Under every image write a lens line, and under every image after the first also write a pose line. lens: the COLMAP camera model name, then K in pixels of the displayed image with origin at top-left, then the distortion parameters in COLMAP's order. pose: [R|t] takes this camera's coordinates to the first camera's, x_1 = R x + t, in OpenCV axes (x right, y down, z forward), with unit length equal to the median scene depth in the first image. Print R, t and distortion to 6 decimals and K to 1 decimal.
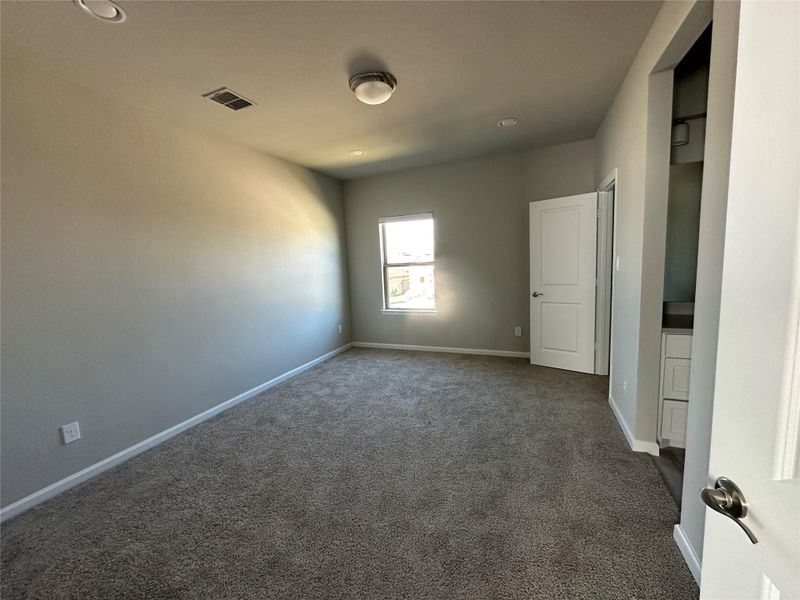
lens RADIAL K [[321.0, 0, 395.3], [0, 321.0, 298.0], [0, 0, 1]] dist [-0.003852, 0.000091]
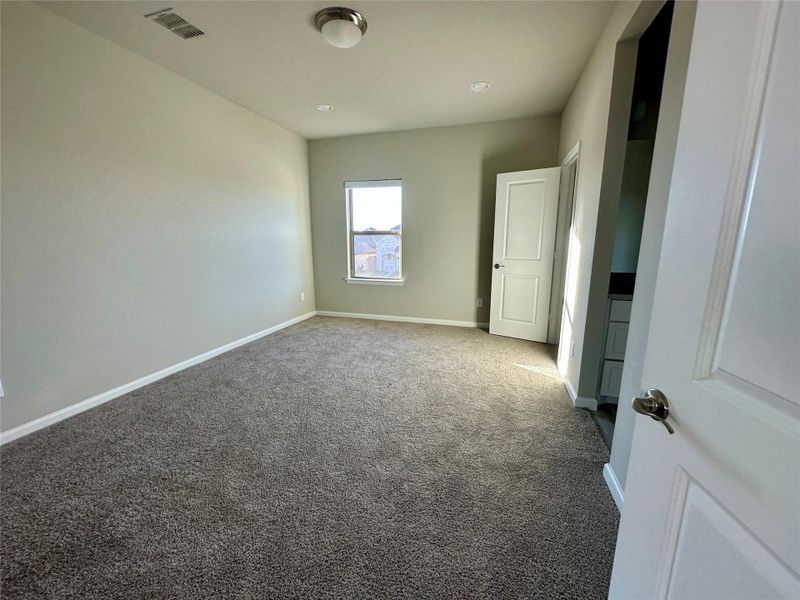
lens RADIAL K [[322.4, 0, 395.0], [0, 322.4, 299.7], [0, 0, 1]] dist [-0.006118, 0.000802]
pose [[0.993868, 0.029535, 0.106555, 0.007354], [-0.037150, 0.996841, 0.070204, 0.053506], [-0.104145, -0.073732, 0.991825, 0.005874]]
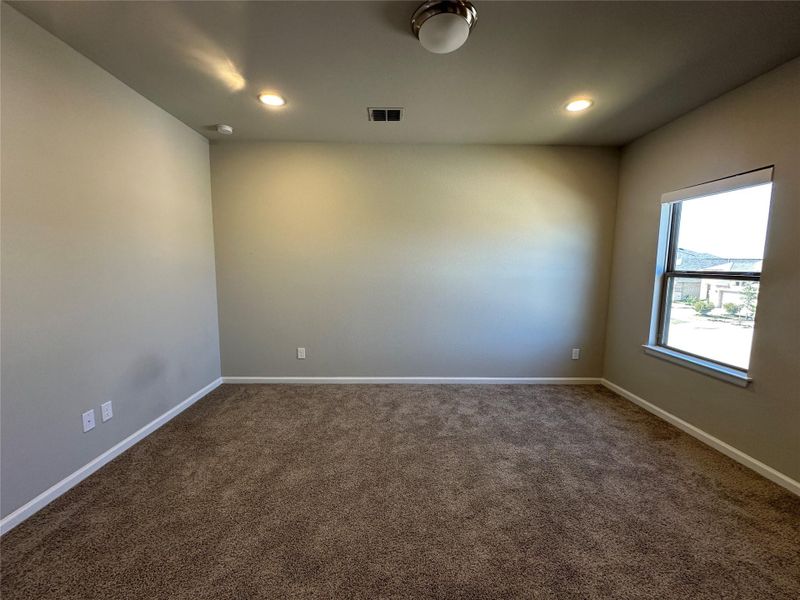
lens RADIAL K [[321.0, 0, 395.5], [0, 321.0, 295.5], [0, 0, 1]] dist [-0.003852, 0.000091]
pose [[0.410926, 0.144173, -0.900197, 0.600438], [-0.133572, 0.986282, 0.096987, -0.102515], [0.901831, 0.080387, 0.424546, 0.596003]]
